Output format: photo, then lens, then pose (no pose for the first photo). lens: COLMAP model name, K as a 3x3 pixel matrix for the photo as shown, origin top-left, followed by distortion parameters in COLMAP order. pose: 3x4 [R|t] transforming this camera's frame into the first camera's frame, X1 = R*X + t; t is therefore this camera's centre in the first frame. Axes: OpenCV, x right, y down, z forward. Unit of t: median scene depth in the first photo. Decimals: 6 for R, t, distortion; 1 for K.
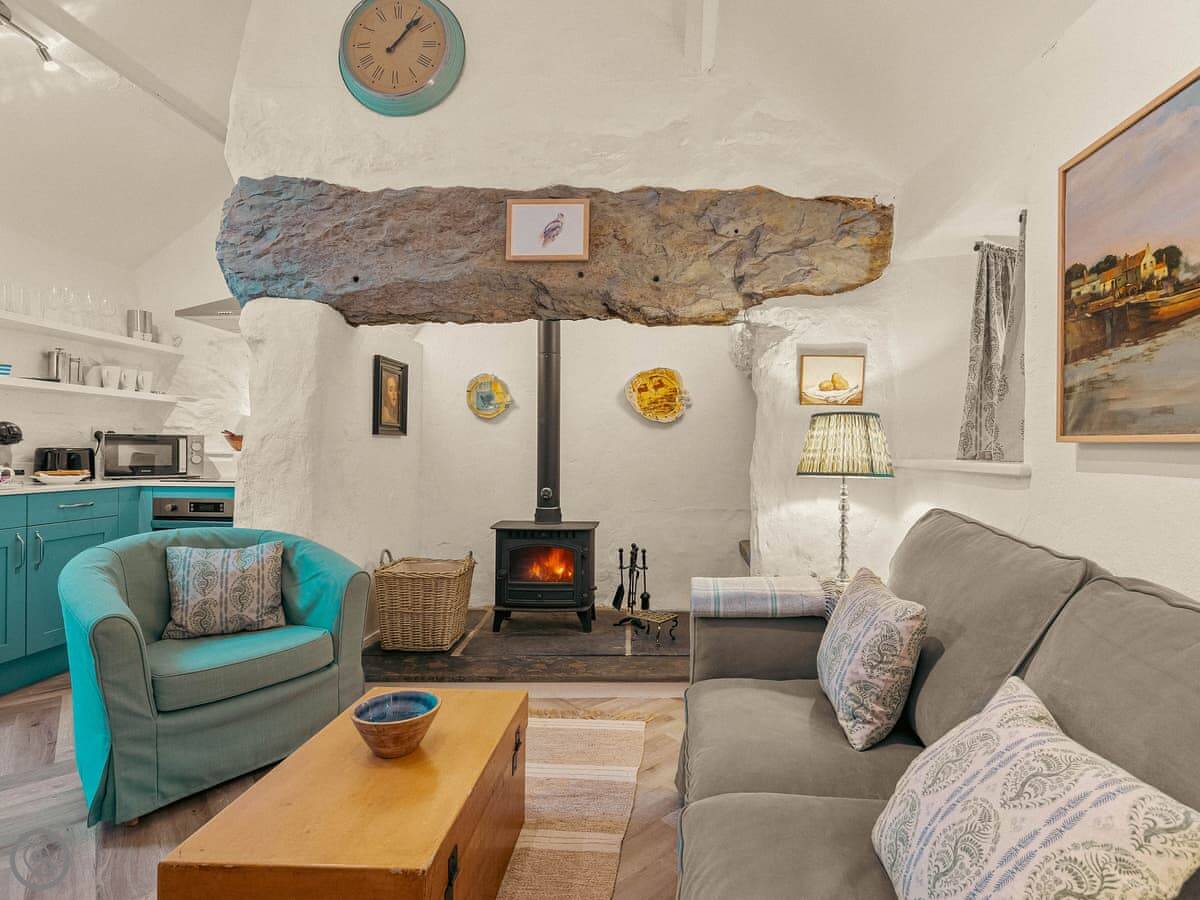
lens RADIAL K [[617.0, 0, 649.0], [0, 617.0, 445.5], [0, 0, 1]] dist [-0.006804, 0.005410]
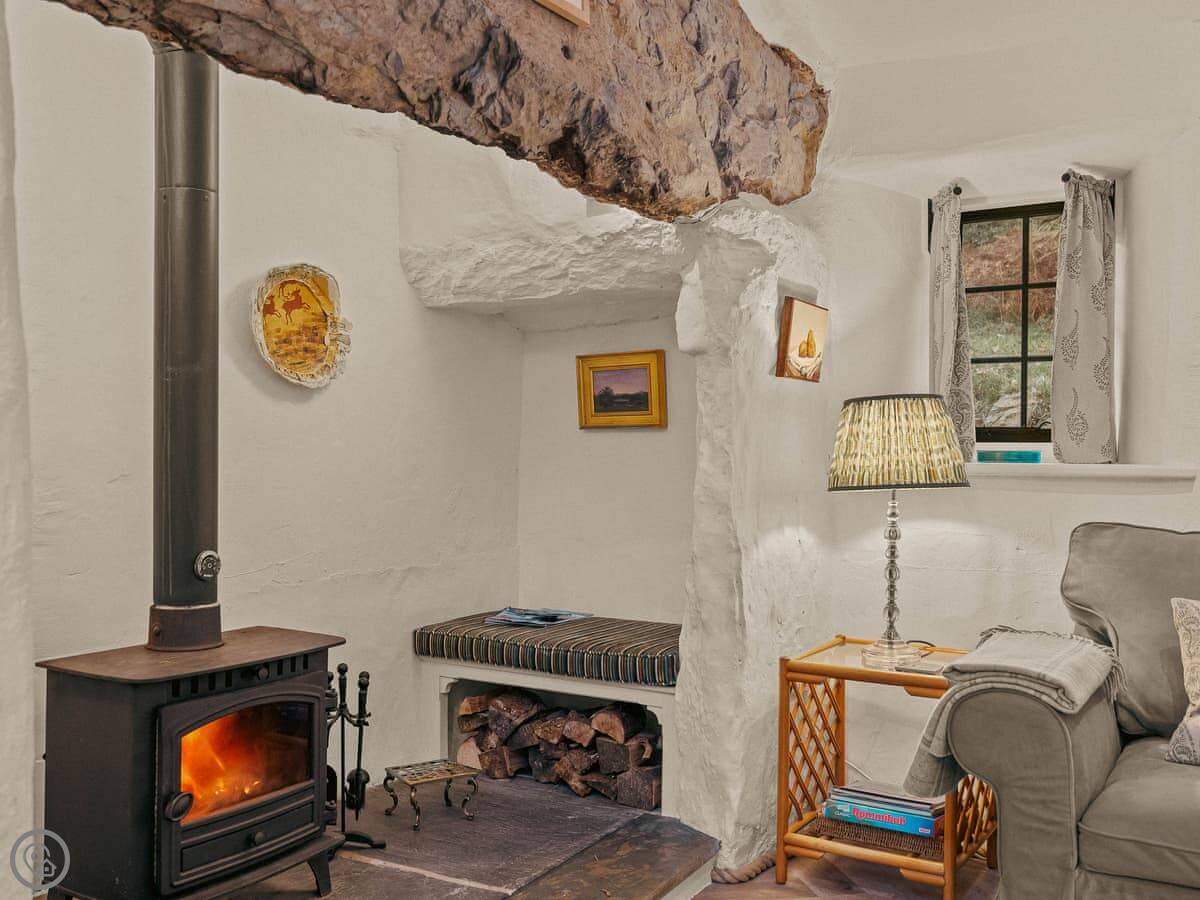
lens RADIAL K [[1132.2, 0, 564.8], [0, 1132.2, 461.6], [0, 0, 1]] dist [0.000848, 0.000000]
pose [[0.511388, -0.008237, 0.859311, -0.814257], [-0.006687, 0.999886, 0.013564, 0.004908], [-0.859324, -0.012682, 0.511274, 0.586358]]
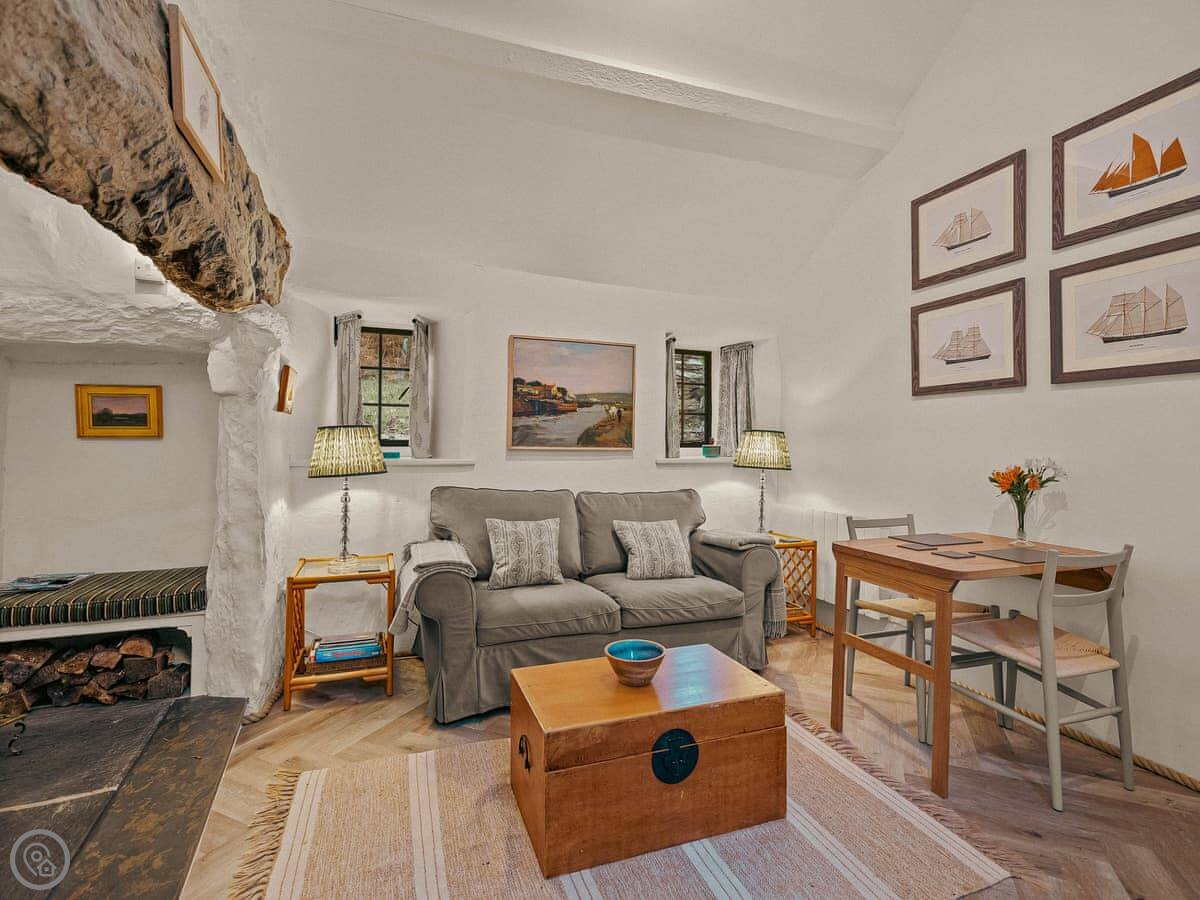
lens RADIAL K [[577.9, 0, 607.9], [0, 577.9, 437.3], [0, 0, 1]] dist [-0.004145, 0.000982]
pose [[-0.405442, -0.000026, 0.914121, -0.850025], [-0.013579, 0.999890, -0.005994, -0.023300], [-0.914020, -0.014843, -0.405398, 0.860948]]
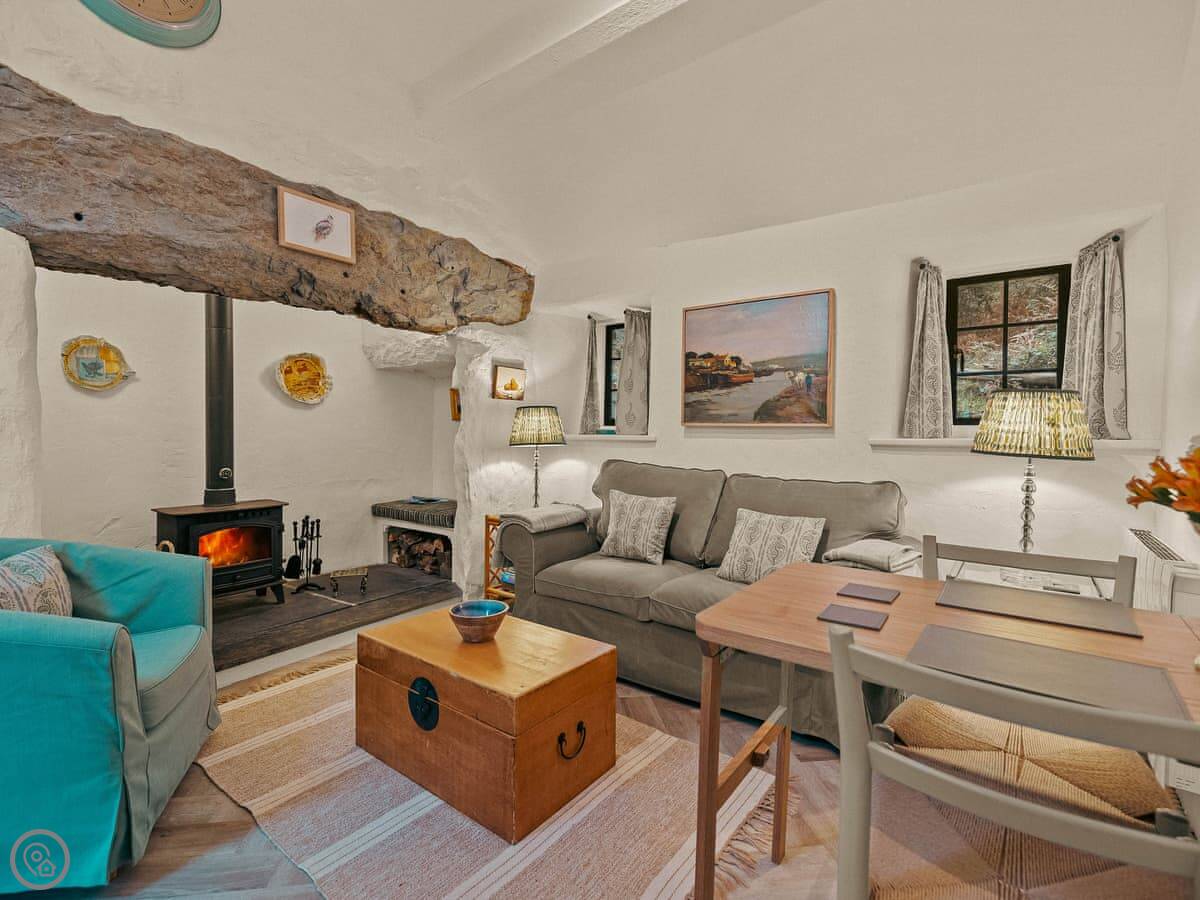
lens RADIAL K [[577.9, 0, 592.6], [0, 577.9, 440.1], [0, 0, 1]] dist [-0.004145, 0.000982]
pose [[0.568585, -0.015244, 0.822484, -0.735741], [-0.005824, 0.999729, 0.022555, 0.000878], [-0.822604, -0.017614, 0.568342, 0.016304]]
